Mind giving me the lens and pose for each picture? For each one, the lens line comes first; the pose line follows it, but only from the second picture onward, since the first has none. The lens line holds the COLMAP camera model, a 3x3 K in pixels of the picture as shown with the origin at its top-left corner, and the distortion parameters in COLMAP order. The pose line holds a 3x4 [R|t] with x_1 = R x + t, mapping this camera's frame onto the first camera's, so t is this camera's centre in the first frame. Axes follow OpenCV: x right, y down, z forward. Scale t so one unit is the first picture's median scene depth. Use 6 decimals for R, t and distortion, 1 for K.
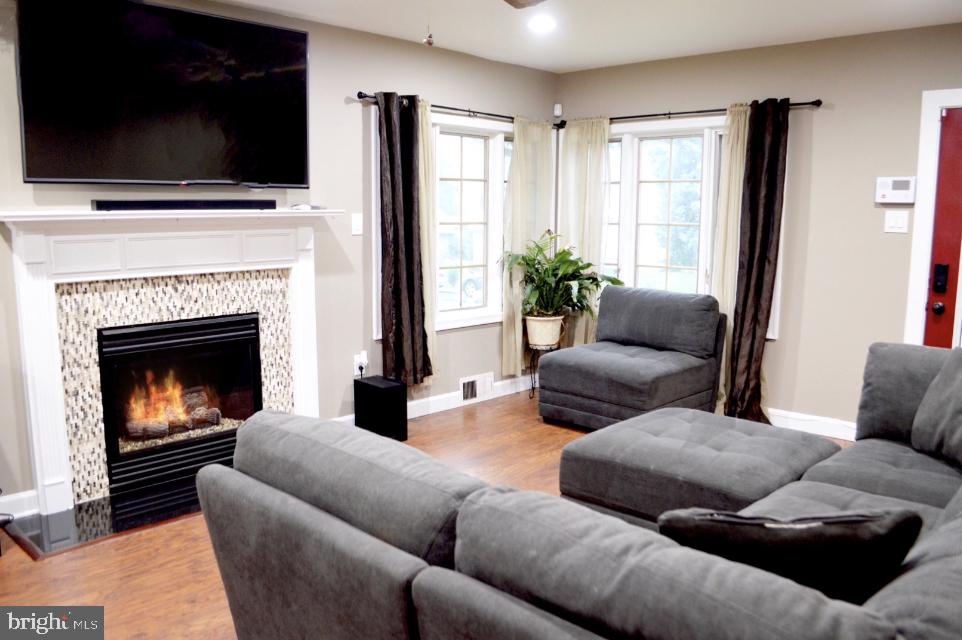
lens RADIAL K [[779.9, 0, 481.0], [0, 779.9, 320.0], [0, 0, 1]] dist [-0.064772, -0.000856]
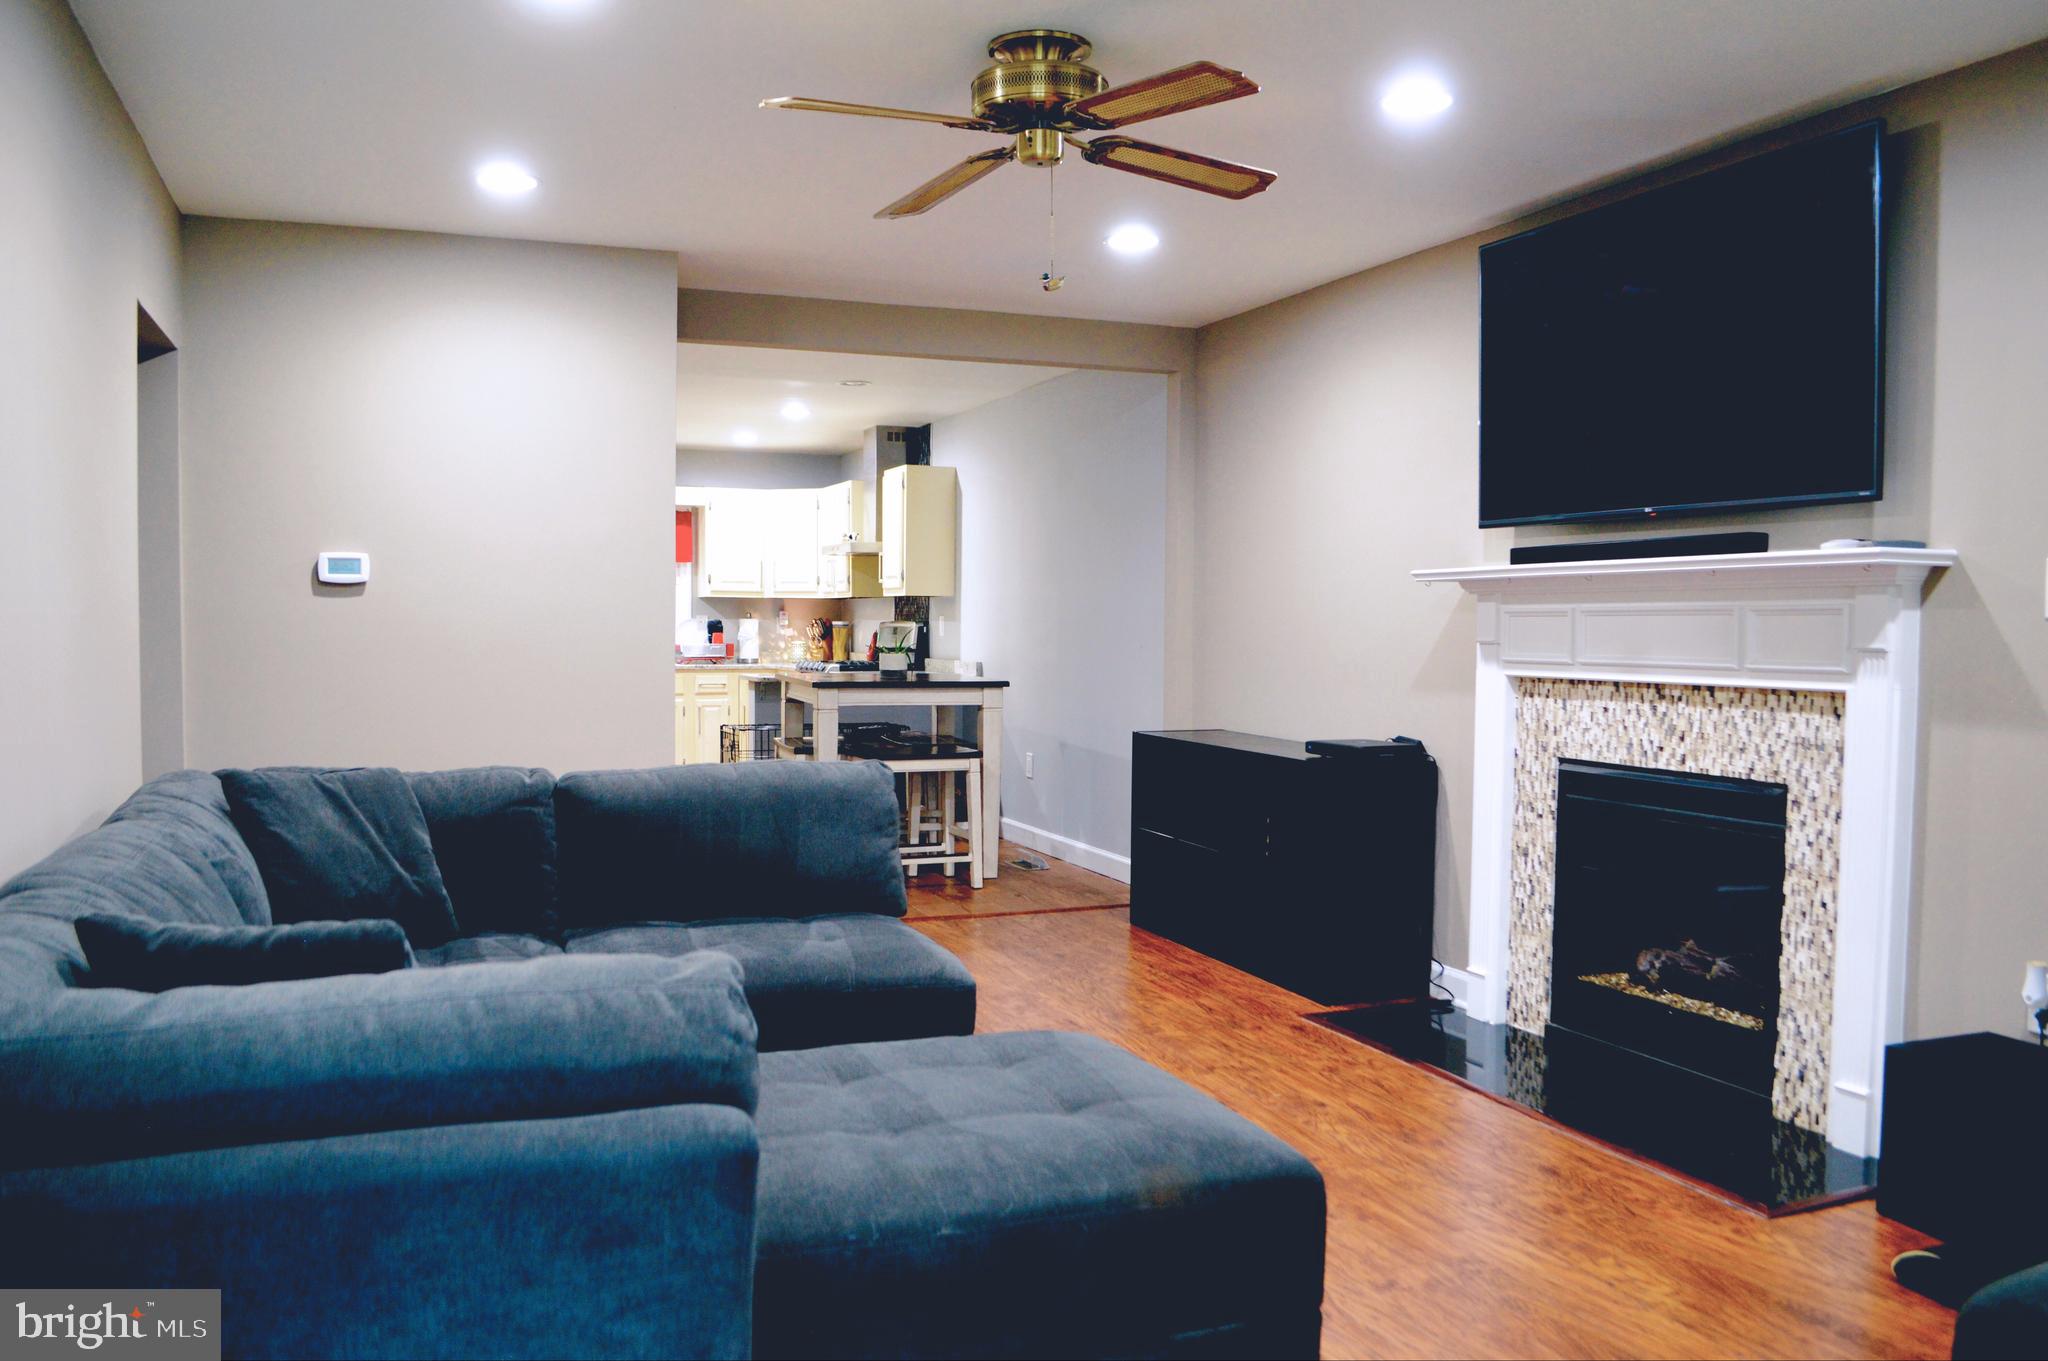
lens RADIAL K [[1660.3, 0, 1024.0], [0, 1660.3, 680.5], [0, 0, 1]] dist [-0.064772, -0.000856]
pose [[-0.429662, 0.026135, -0.902611, 0.763465], [-0.133911, 0.986684, 0.092314, -0.099912], [0.893005, 0.160533, -0.420441, 1.022851]]
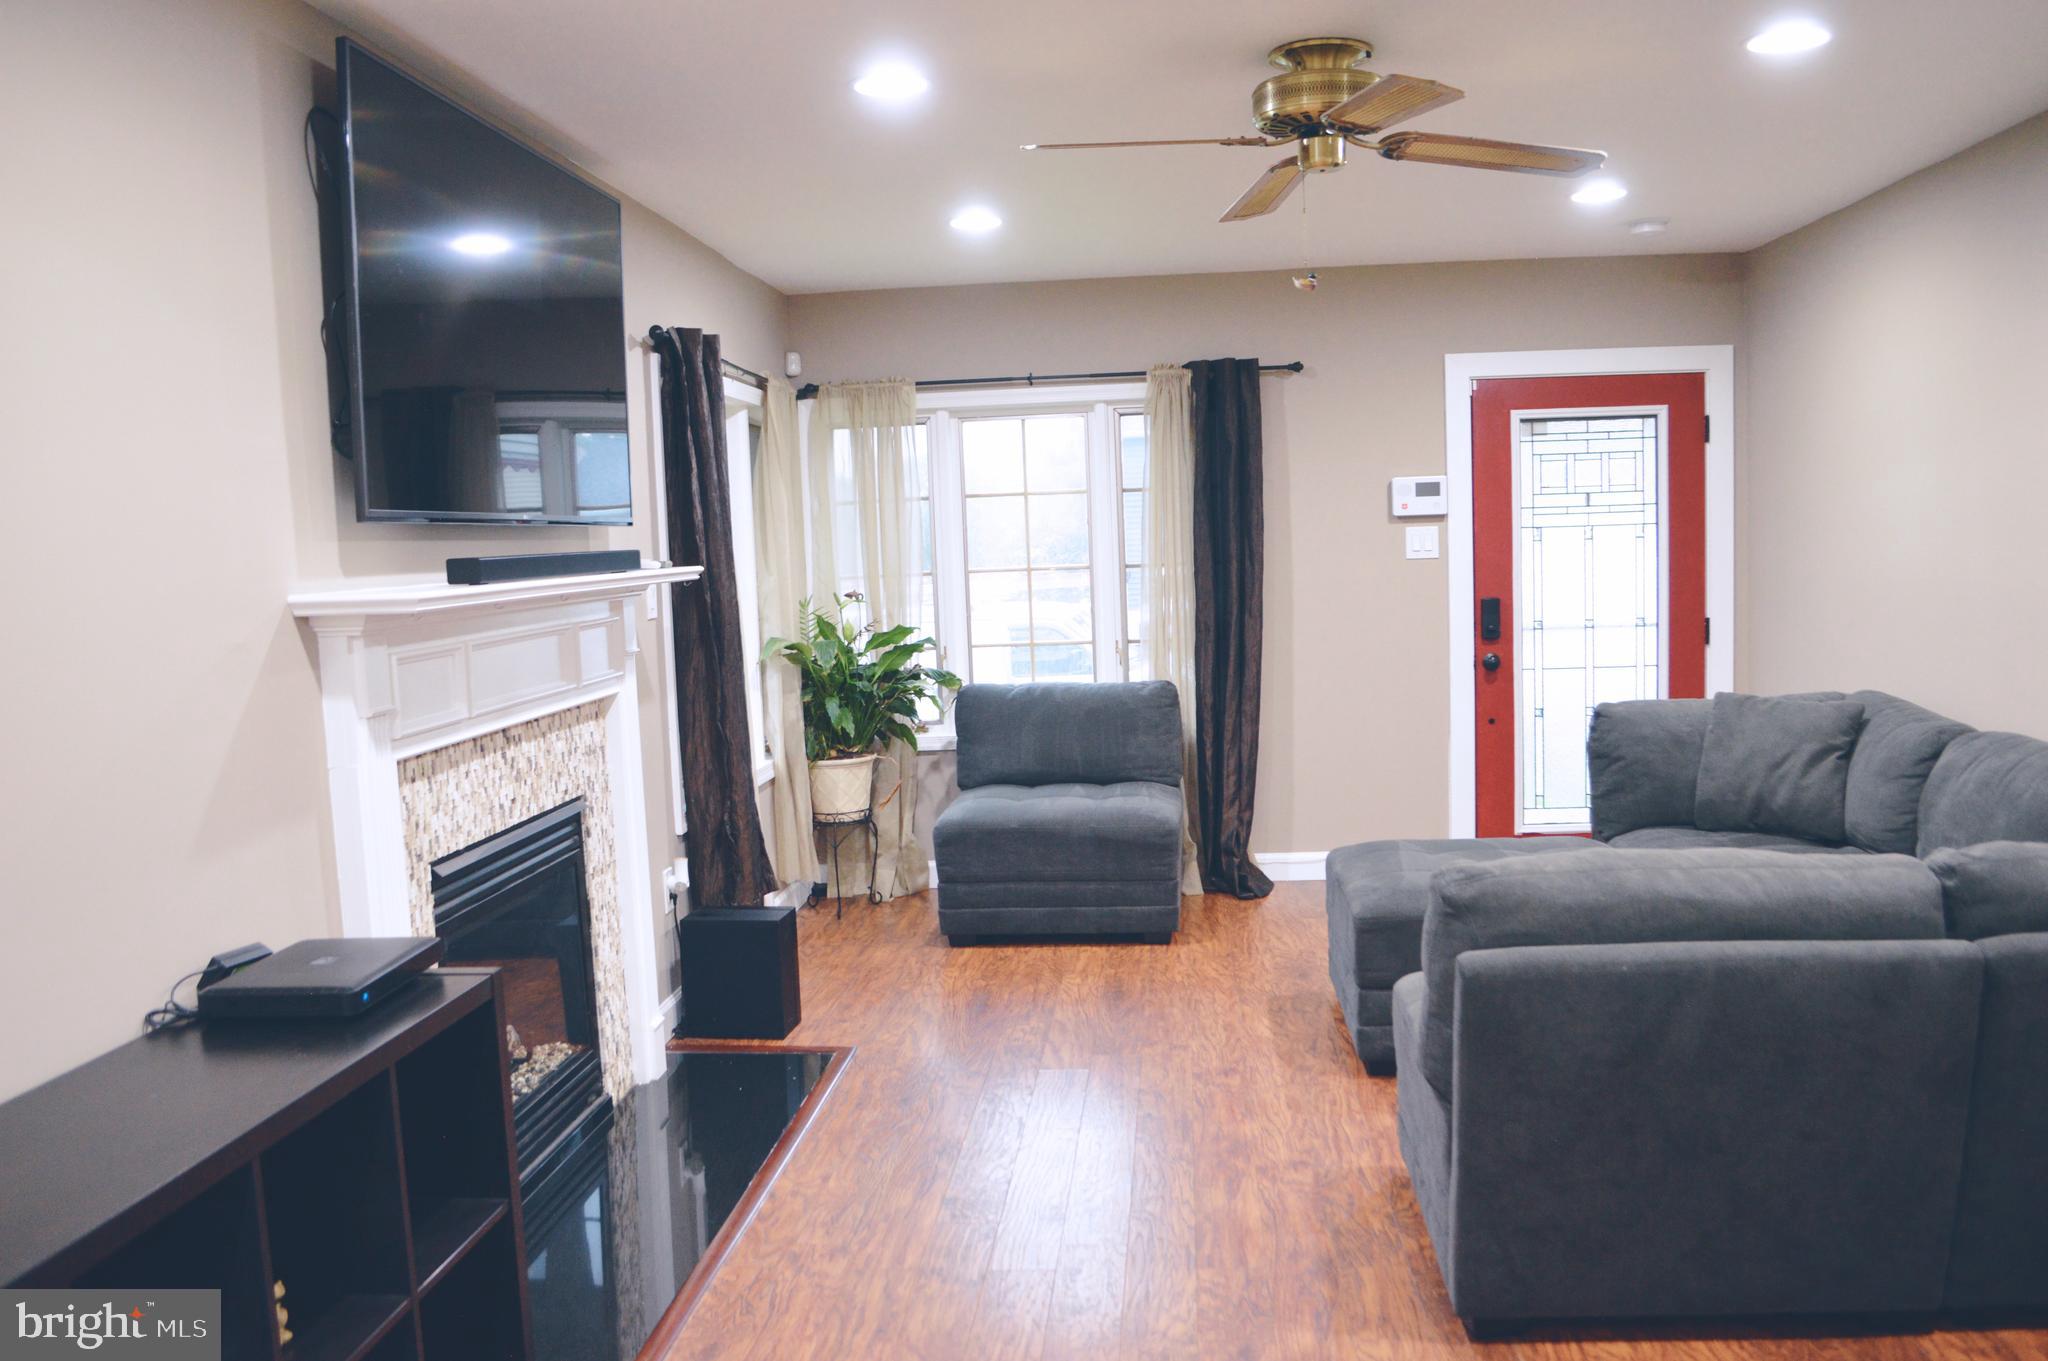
lens RADIAL K [[1660.3, 0, 1024.0], [0, 1660.3, 680.5], [0, 0, 1]] dist [-0.064772, -0.000856]
pose [[0.784949, -0.089398, 0.613076, -0.694123], [0.128401, 0.991524, -0.019815, -0.025025], [-0.606109, 0.094274, 0.789775, 0.068136]]
